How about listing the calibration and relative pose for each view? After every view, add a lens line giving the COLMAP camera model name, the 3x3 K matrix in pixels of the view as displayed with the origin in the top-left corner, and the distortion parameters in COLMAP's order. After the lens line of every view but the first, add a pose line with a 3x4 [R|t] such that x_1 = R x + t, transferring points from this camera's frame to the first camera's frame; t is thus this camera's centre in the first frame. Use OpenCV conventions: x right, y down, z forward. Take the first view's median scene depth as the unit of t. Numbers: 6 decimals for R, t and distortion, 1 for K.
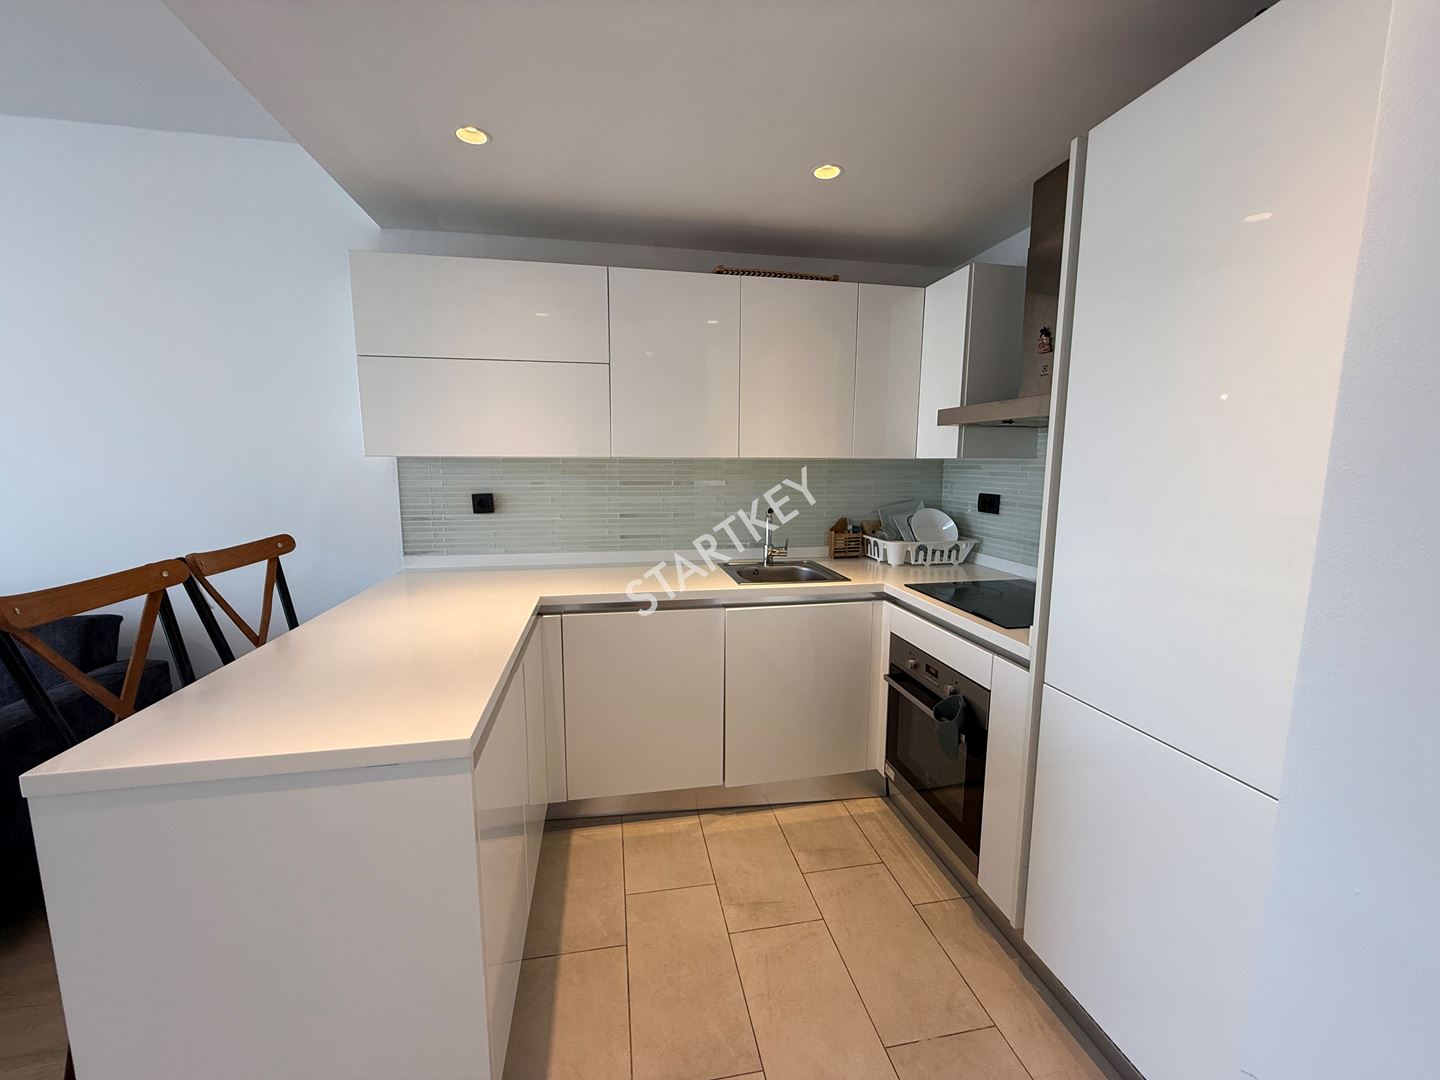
lens RADIAL K [[573.7, 0, 716.1], [0, 573.7, 539.2], [0, 0, 1]] dist [-0.001253, 0.000376]
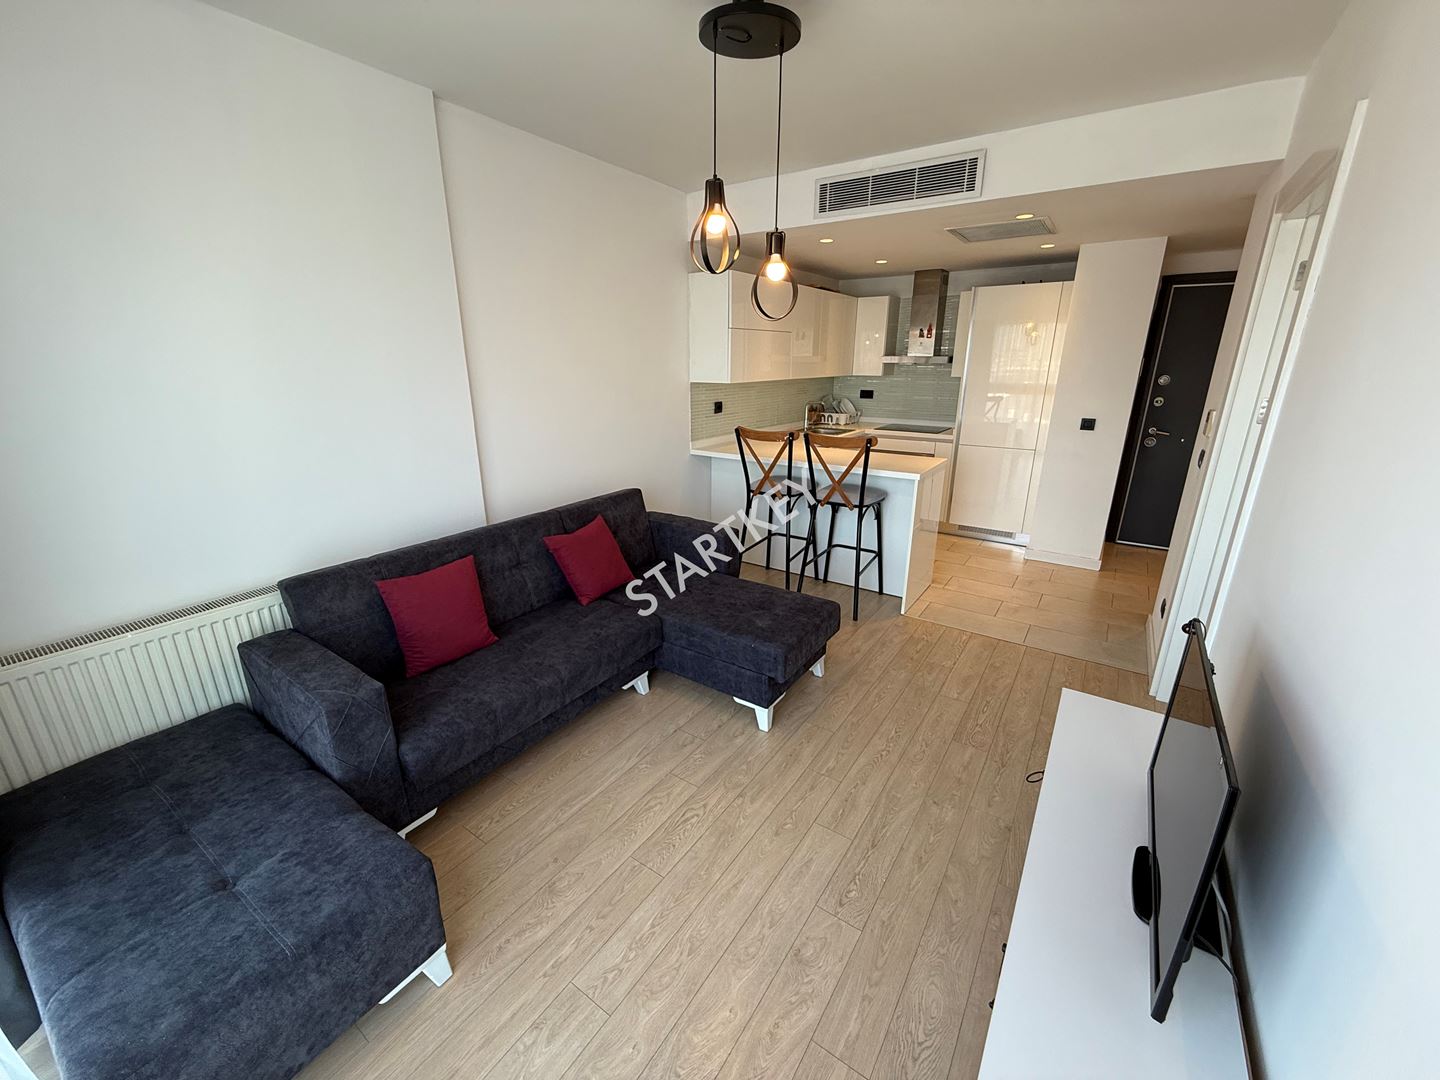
lens RADIAL K [[573.7, 0, 715.7], [0, 573.7, 539.1], [0, 0, 1]] dist [-0.001253, 0.000376]
pose [[0.711718, -0.215213, 0.668686, -1.766861], [0.098301, 0.973060, 0.208547, -0.038605], [-0.695553, -0.082695, 0.713699, -0.307225]]
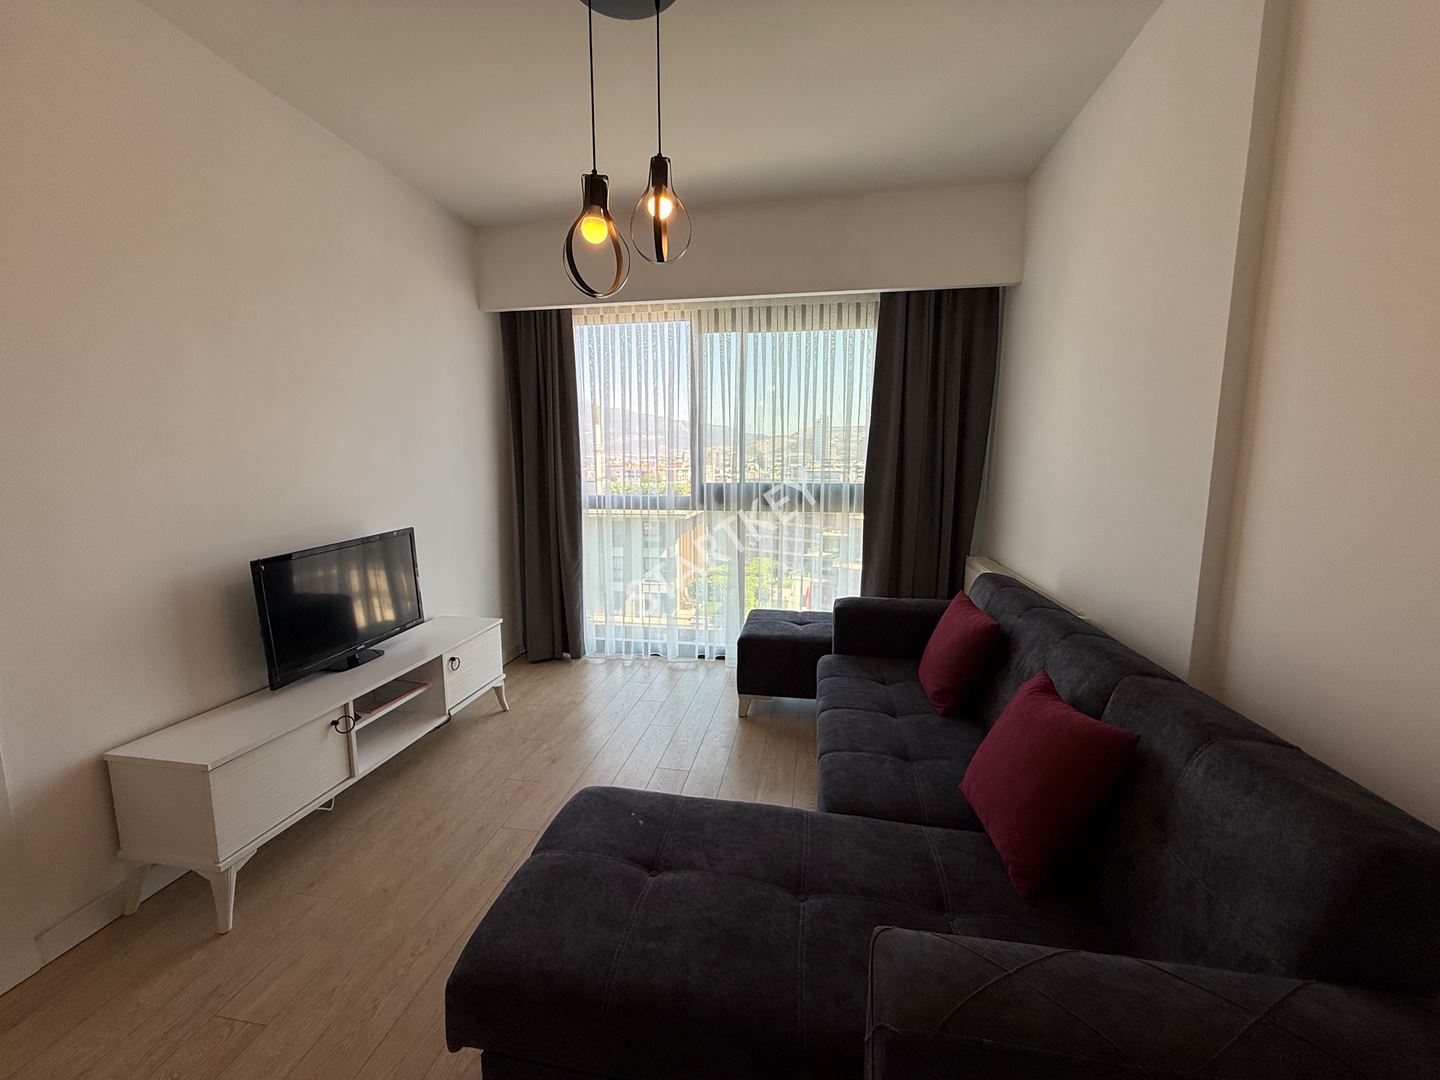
lens RADIAL K [[573.7, 0, 716.5], [0, 573.7, 533.0], [0, 0, 1]] dist [-0.001253, 0.000376]
pose [[-0.356645, 0.115672, -0.927051, -0.554234], [-0.126044, 0.977275, 0.170429, -0.044950], [0.925698, 0.177631, -0.333961, 0.603951]]
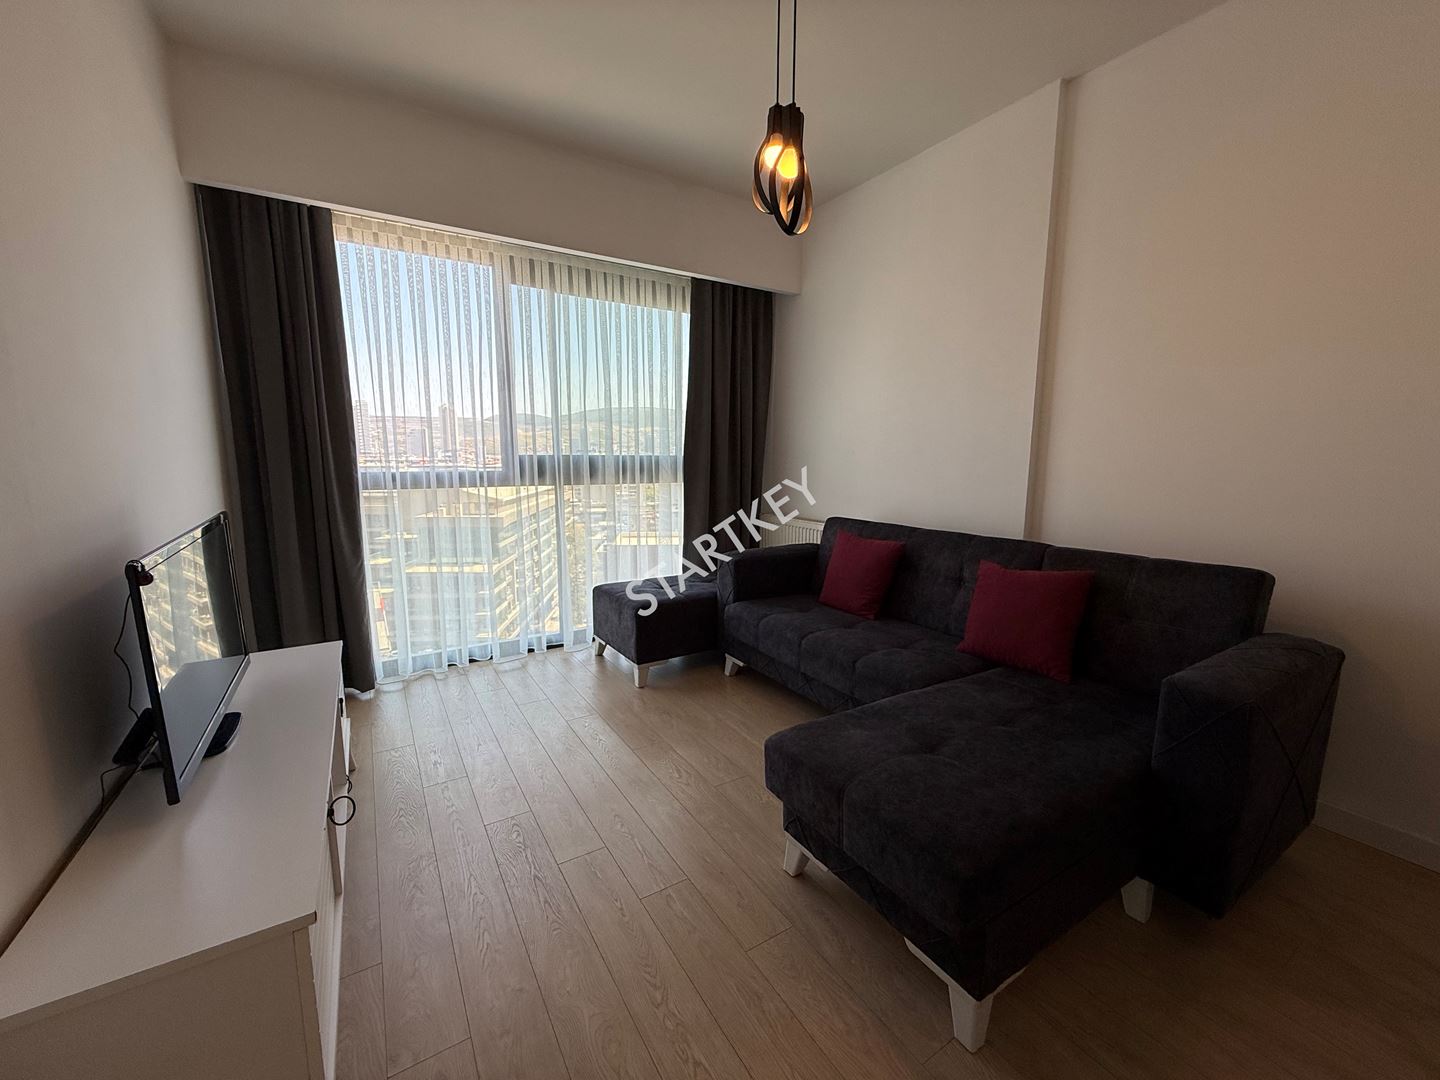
lens RADIAL K [[573.7, 0, 717.2], [0, 573.7, 538.6], [0, 0, 1]] dist [-0.001253, 0.000376]
pose [[0.361085, 0.133047, -0.922993, -0.533212], [-0.129010, 0.987380, 0.091858, 0.097869], [0.923566, 0.085906, 0.373692, -0.010226]]
